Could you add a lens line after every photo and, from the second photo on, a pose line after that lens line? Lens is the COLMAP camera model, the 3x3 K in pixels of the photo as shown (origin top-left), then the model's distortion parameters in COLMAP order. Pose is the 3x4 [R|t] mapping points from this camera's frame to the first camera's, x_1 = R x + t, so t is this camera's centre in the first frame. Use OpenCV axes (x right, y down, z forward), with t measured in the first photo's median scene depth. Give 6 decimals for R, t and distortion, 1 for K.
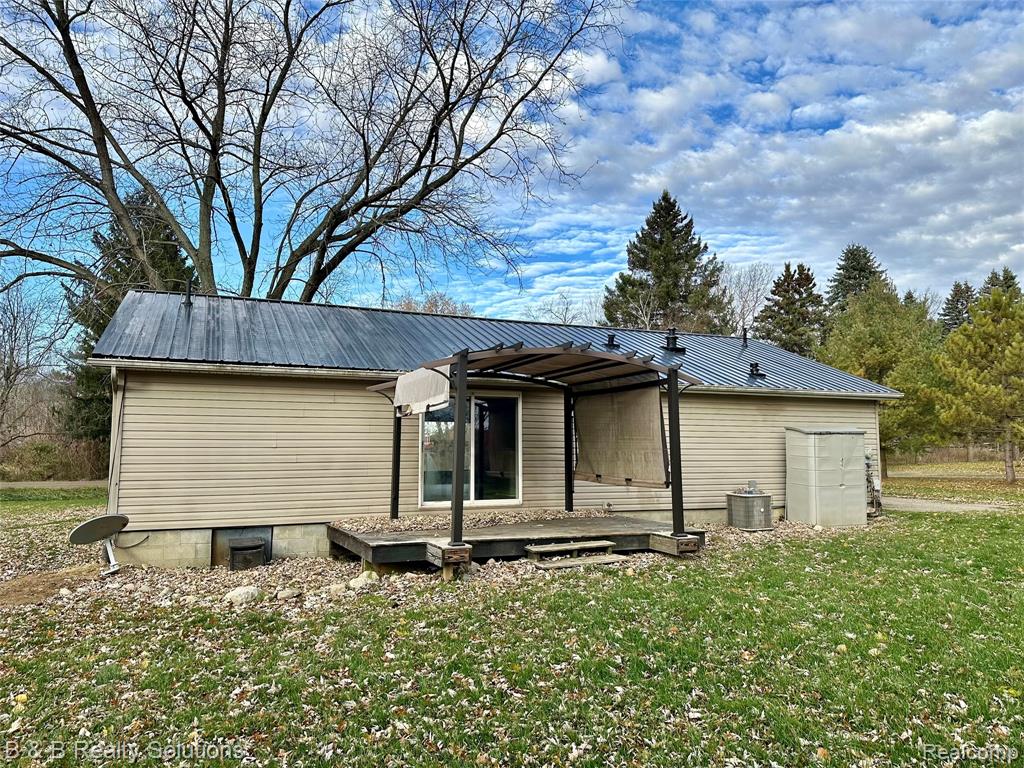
lens RADIAL K [[694.4, 0, 517.6], [0, 694.4, 381.0], [0, 0, 1]] dist [0.127944, -0.182527]
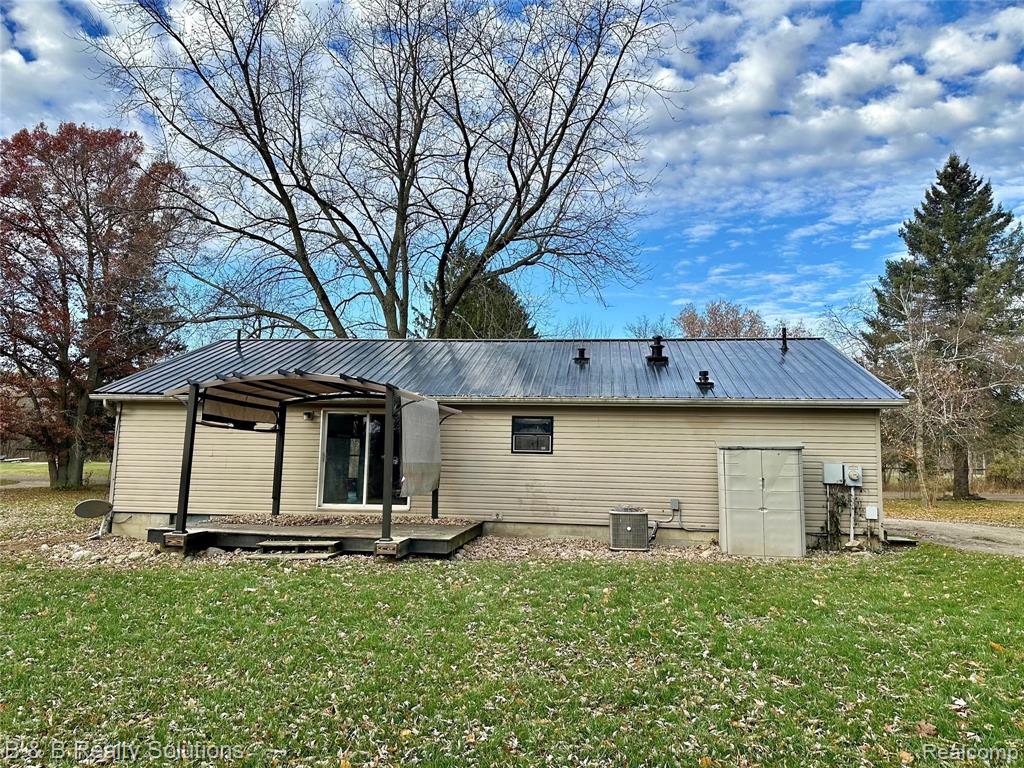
lens RADIAL K [[694.4, 0, 517.6], [0, 694.4, 381.0], [0, 0, 1]] dist [0.127944, -0.182527]
pose [[0.866997, -0.039047, -0.496781, 0.667688], [0.030067, 0.999208, -0.026063, 0.004455], [0.497405, 0.007659, 0.867484, 0.106451]]
